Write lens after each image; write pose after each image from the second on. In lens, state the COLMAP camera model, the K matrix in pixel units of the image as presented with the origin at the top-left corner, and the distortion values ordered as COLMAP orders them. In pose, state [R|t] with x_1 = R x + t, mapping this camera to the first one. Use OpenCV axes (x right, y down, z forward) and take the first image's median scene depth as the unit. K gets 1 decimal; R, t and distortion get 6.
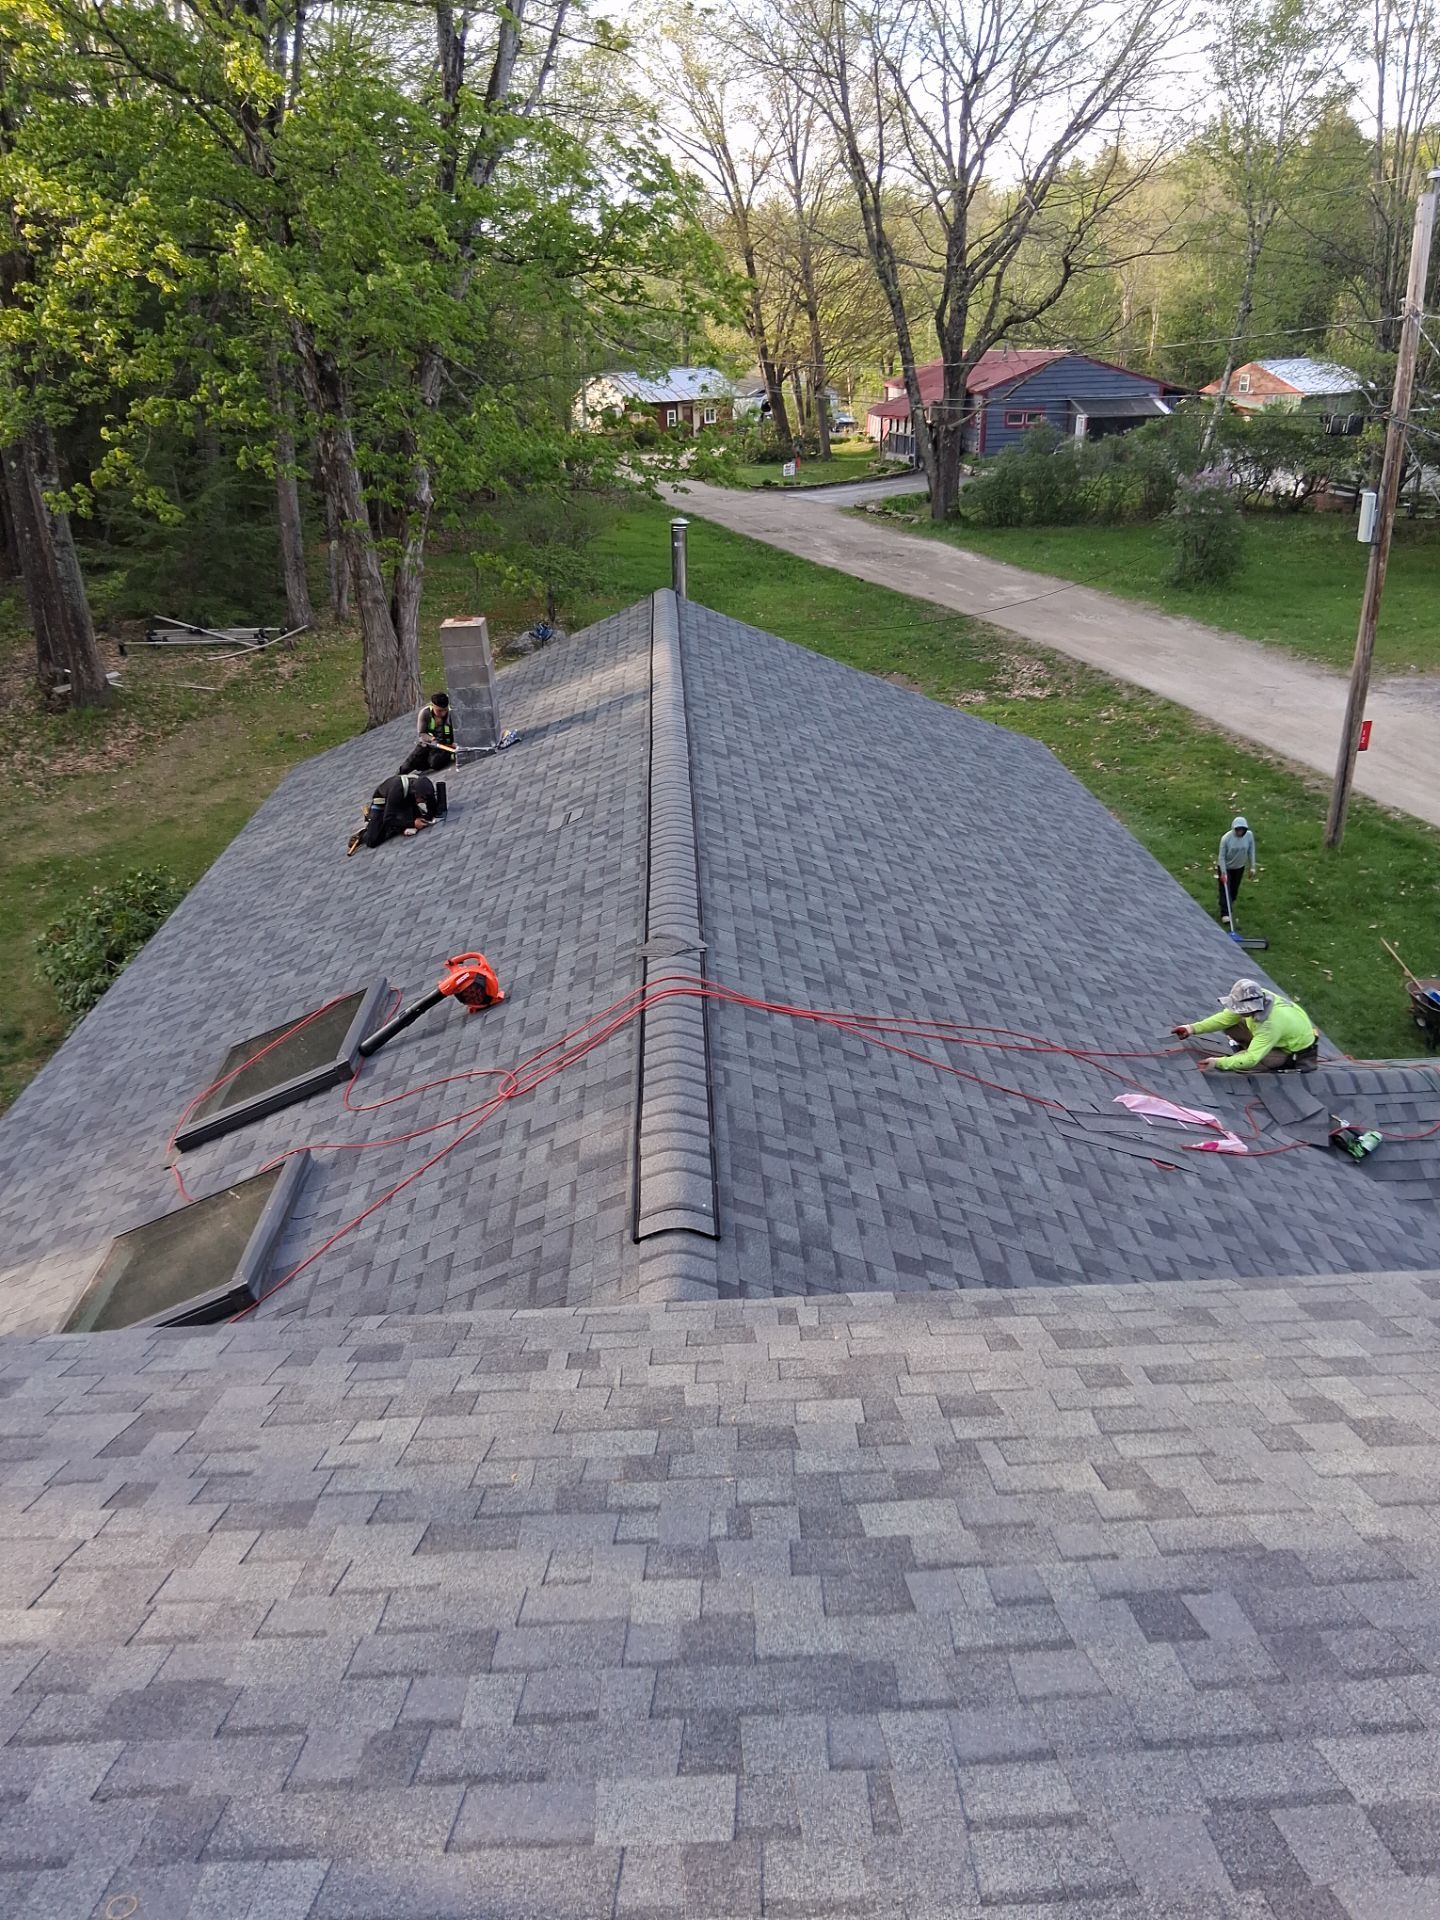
lens RADIAL K [[1499.7, 0, 729.1], [0, 1499.7, 945.6], [0, 0, 1]] dist [0.125783, -0.230158]
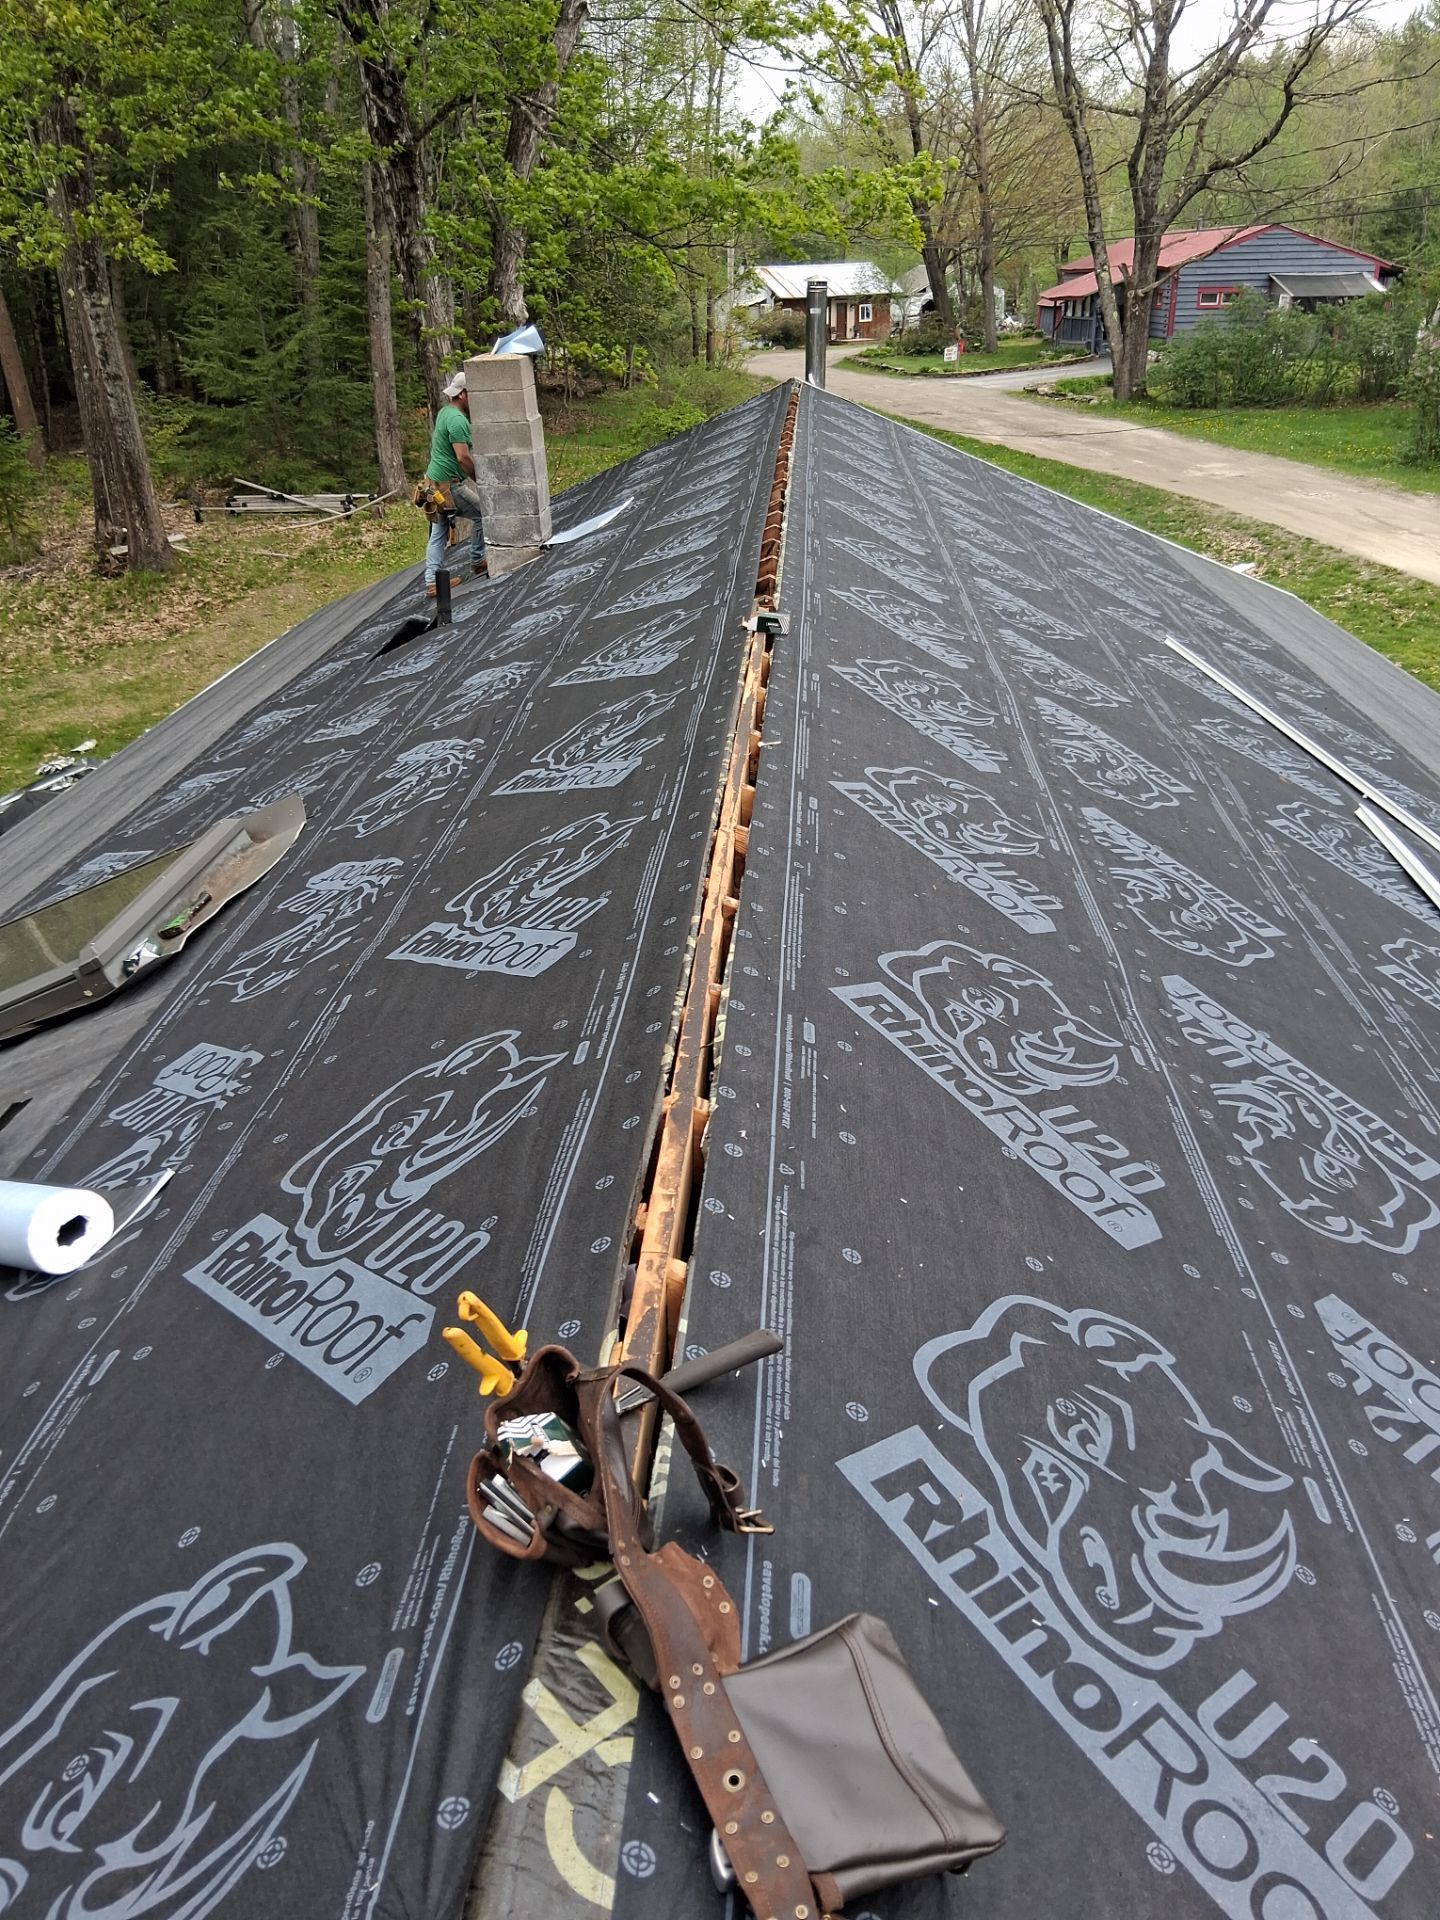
lens RADIAL K [[1499.7, 0, 729.1], [0, 1499.7, 945.6], [0, 0, 1]] dist [0.125783, -0.230158]
pose [[0.995453, 0.040956, -0.086005, 0.001005], [-0.037616, 0.998487, 0.040104, 0.009649], [0.087517, -0.036687, 0.995487, 0.109387]]
